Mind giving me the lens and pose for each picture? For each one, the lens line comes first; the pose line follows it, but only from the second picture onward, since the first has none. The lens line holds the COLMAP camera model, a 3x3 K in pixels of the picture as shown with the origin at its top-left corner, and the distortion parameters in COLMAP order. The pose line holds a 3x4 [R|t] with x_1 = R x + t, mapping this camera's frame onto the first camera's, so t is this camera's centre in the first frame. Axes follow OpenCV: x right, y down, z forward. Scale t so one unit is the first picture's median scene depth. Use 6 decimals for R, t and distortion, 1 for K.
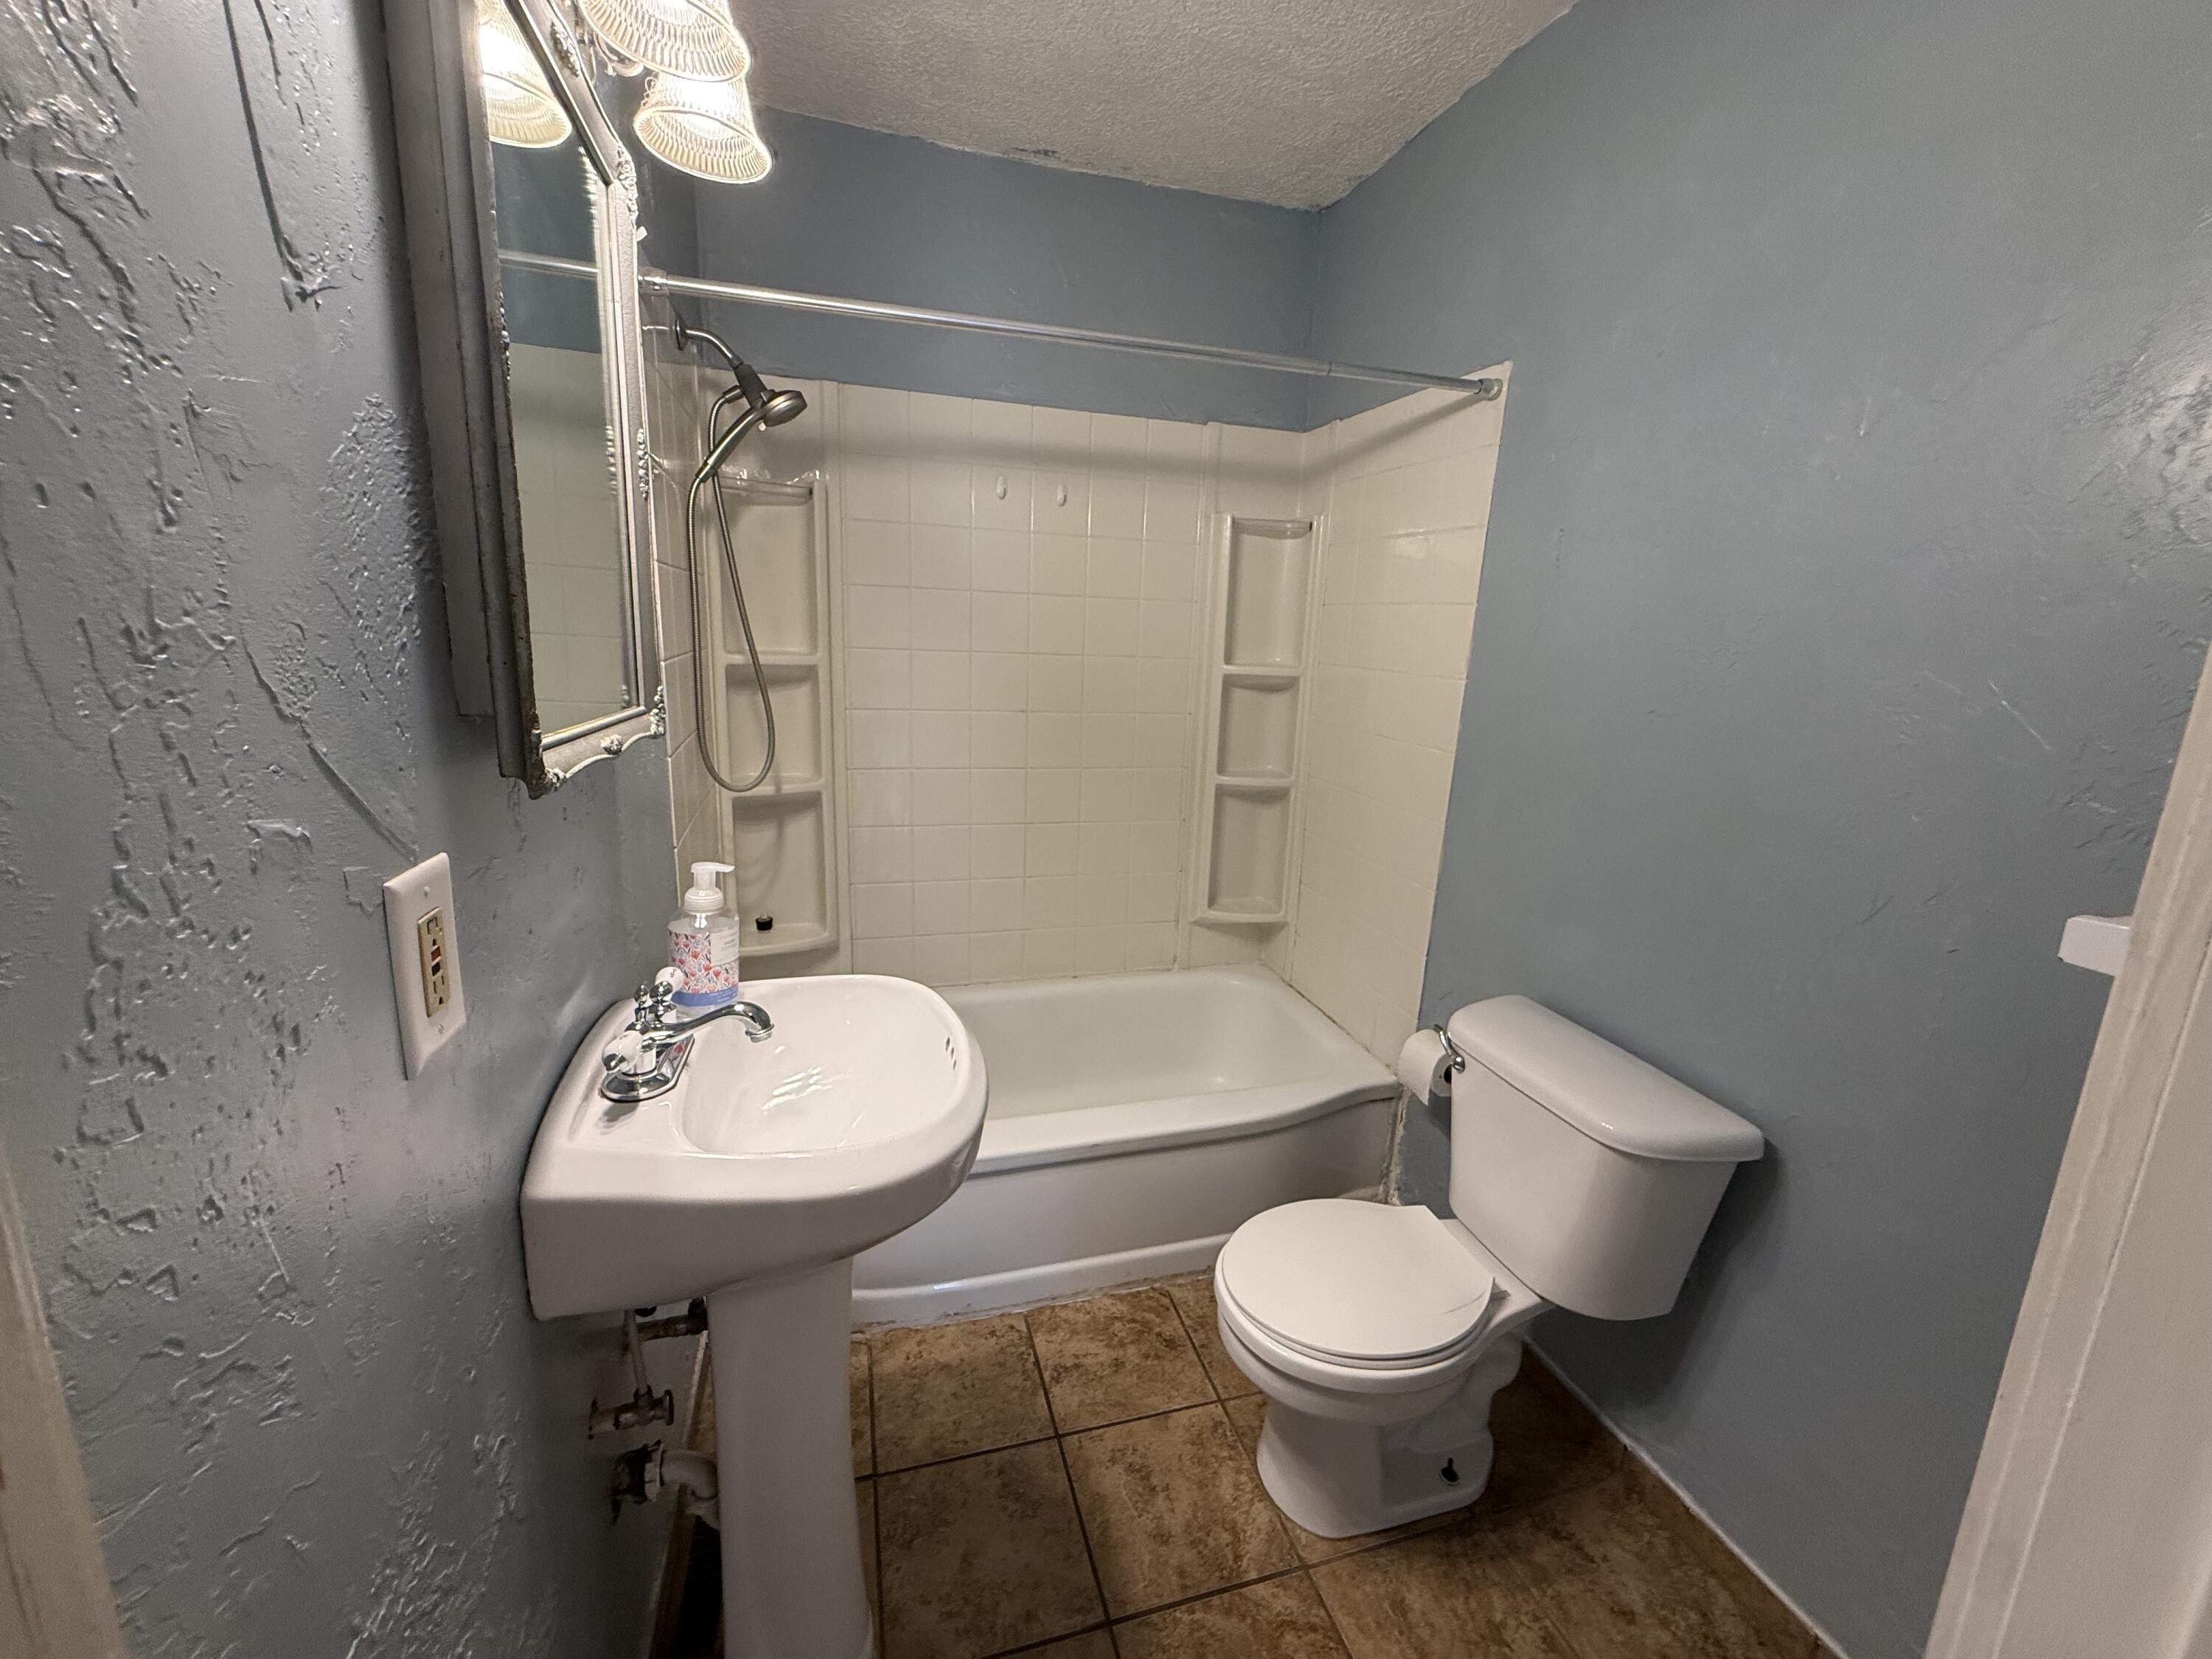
lens RADIAL K [[881.5, 0, 1101.5], [0, 881.5, 829.8], [0, 0, 1]] dist [-0.004361, 0.000983]
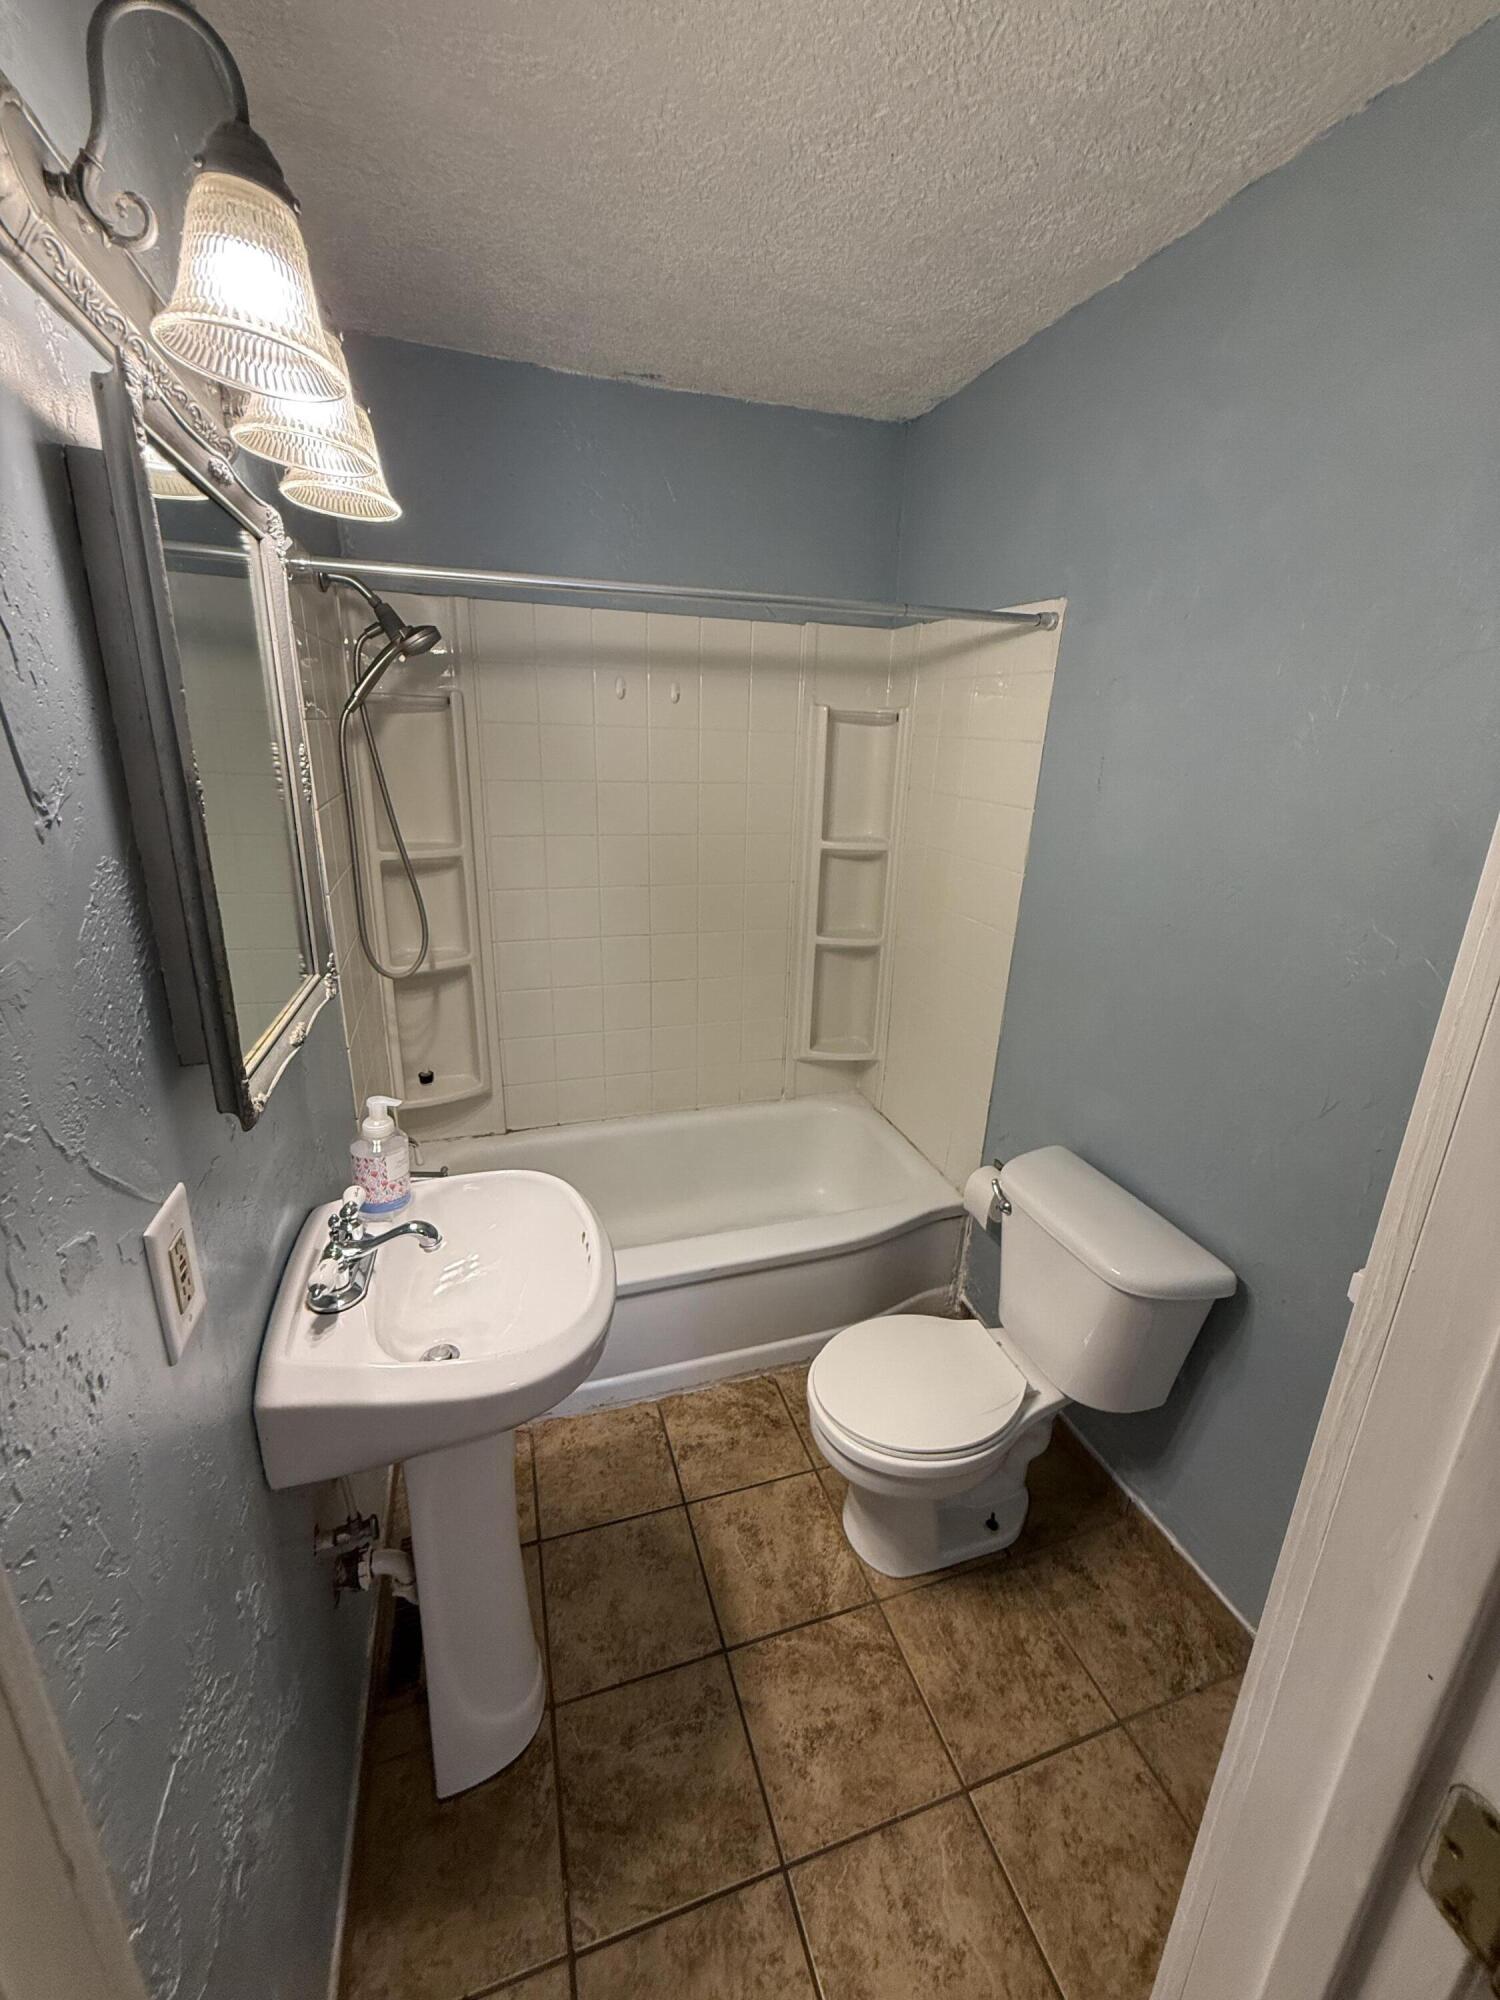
lens RADIAL K [[797.0, 0, 749.1], [0, 797.0, 993.6], [0, 0, 1]] dist [-0.004361, 0.000983]
pose [[0.999535, -0.016647, 0.025544, 0.029139], [0.014192, 0.995526, 0.093419, -0.162772], [-0.026985, -0.093013, 0.995299, -0.074774]]
